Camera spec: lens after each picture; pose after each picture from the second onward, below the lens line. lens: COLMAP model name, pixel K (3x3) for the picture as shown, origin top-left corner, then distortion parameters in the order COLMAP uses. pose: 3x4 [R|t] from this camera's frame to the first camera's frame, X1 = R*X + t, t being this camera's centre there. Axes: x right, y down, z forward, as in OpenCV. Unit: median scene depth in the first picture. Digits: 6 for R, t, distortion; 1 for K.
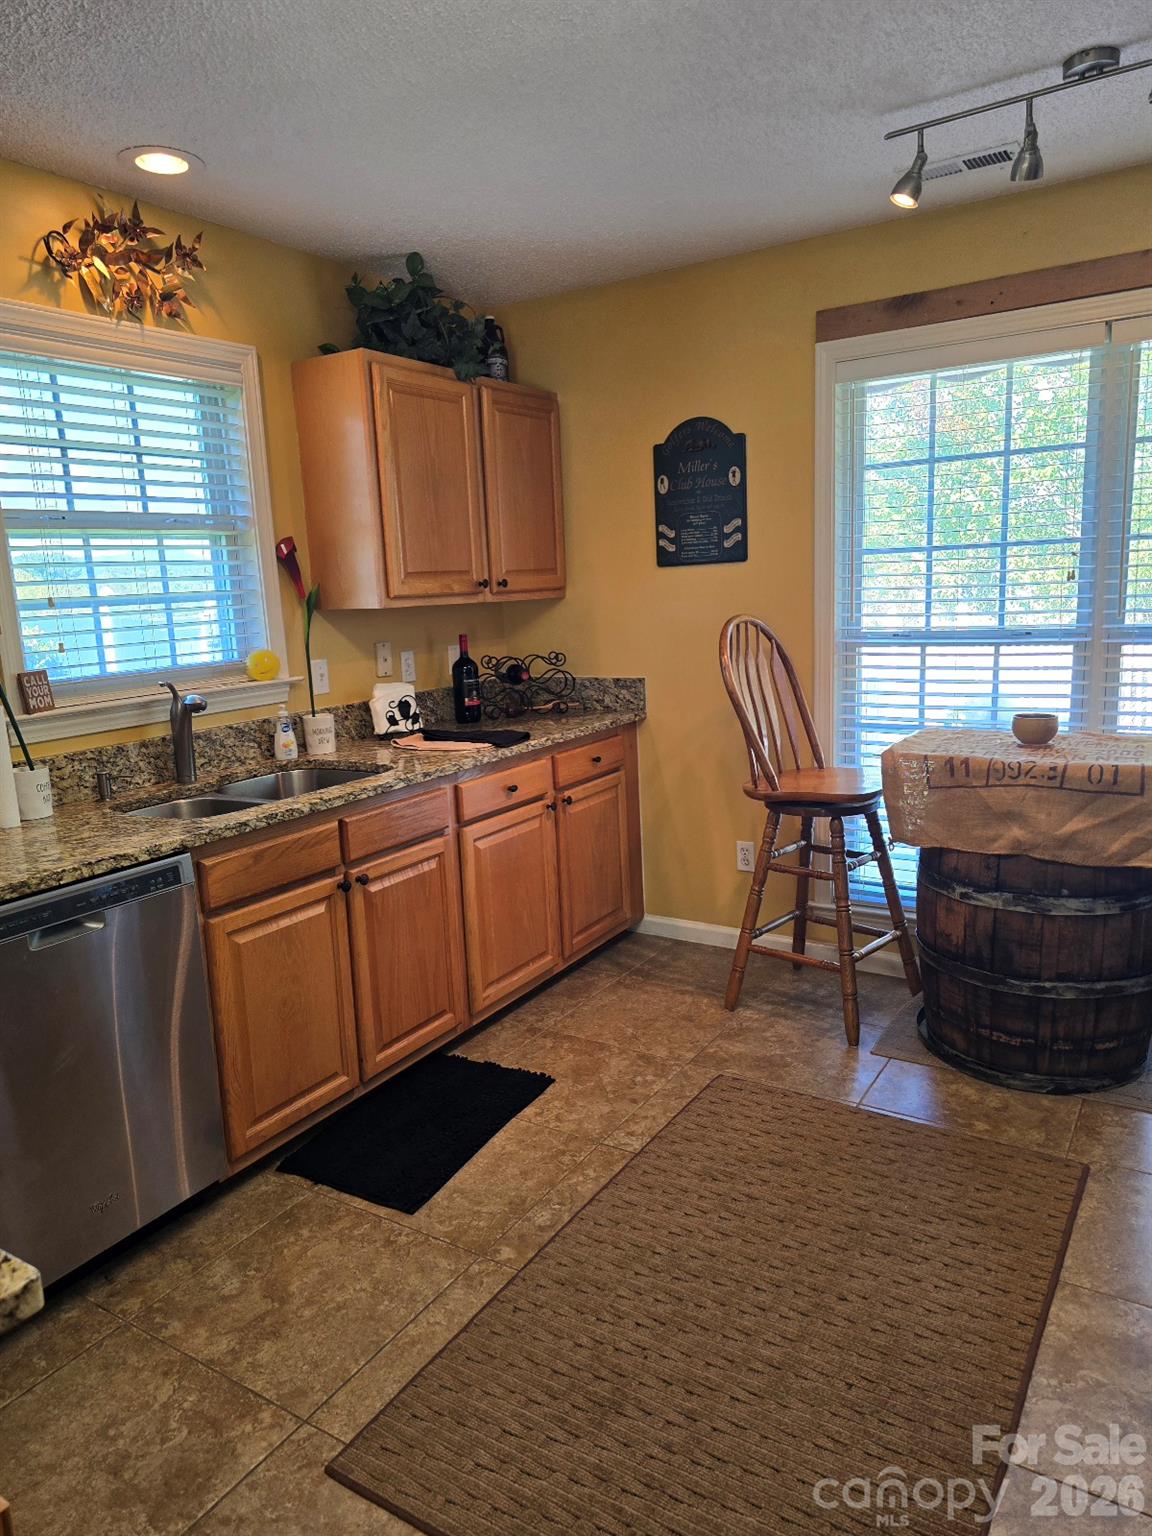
lens RADIAL K [[1037.5, 0, 575.0], [0, 1037.5, 769.8], [0, 0, 1]] dist [0.063797, -0.047690]
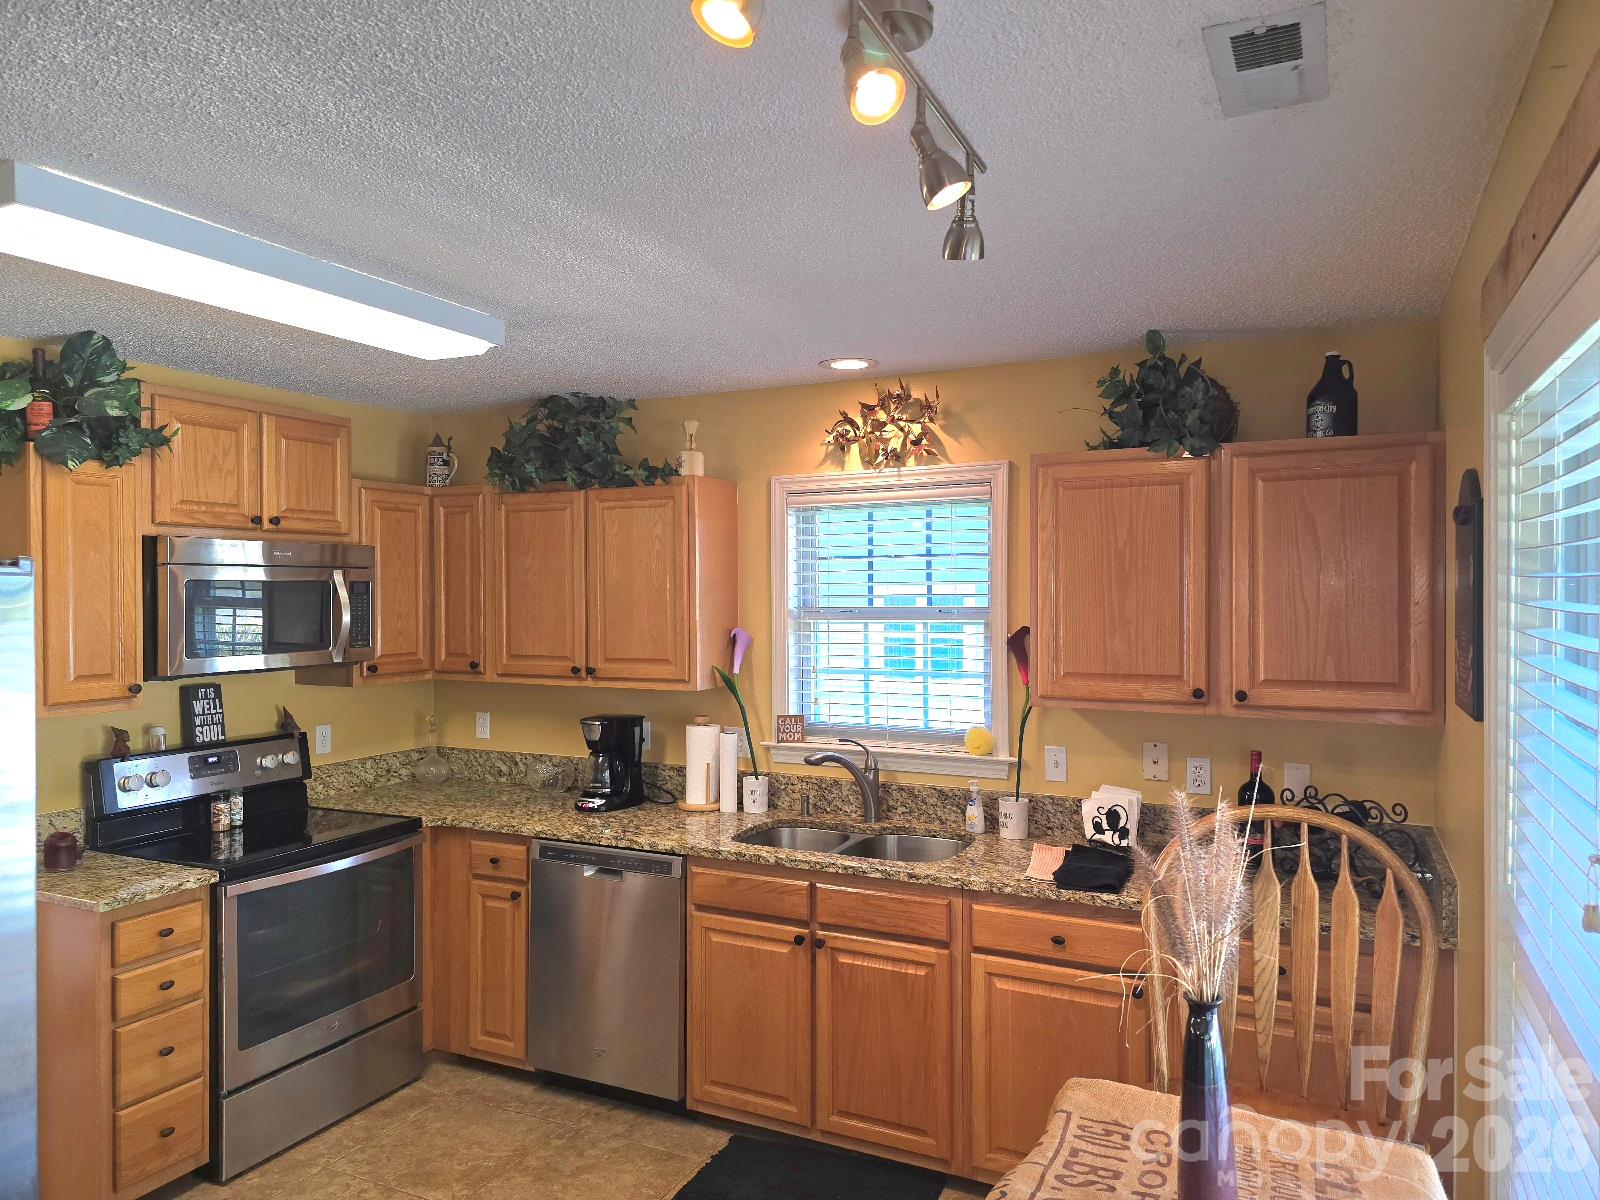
lens RADIAL K [[1080.7, 0, 801.1], [0, 1080.7, 598.8], [0, 0, 1]] dist [0.063797, -0.047690]
pose [[0.105224, 0.057419, -0.992789, 0.750465], [-0.178941, 0.983130, 0.037894, -0.240606], [0.978217, 0.173664, 0.113724, 0.623426]]
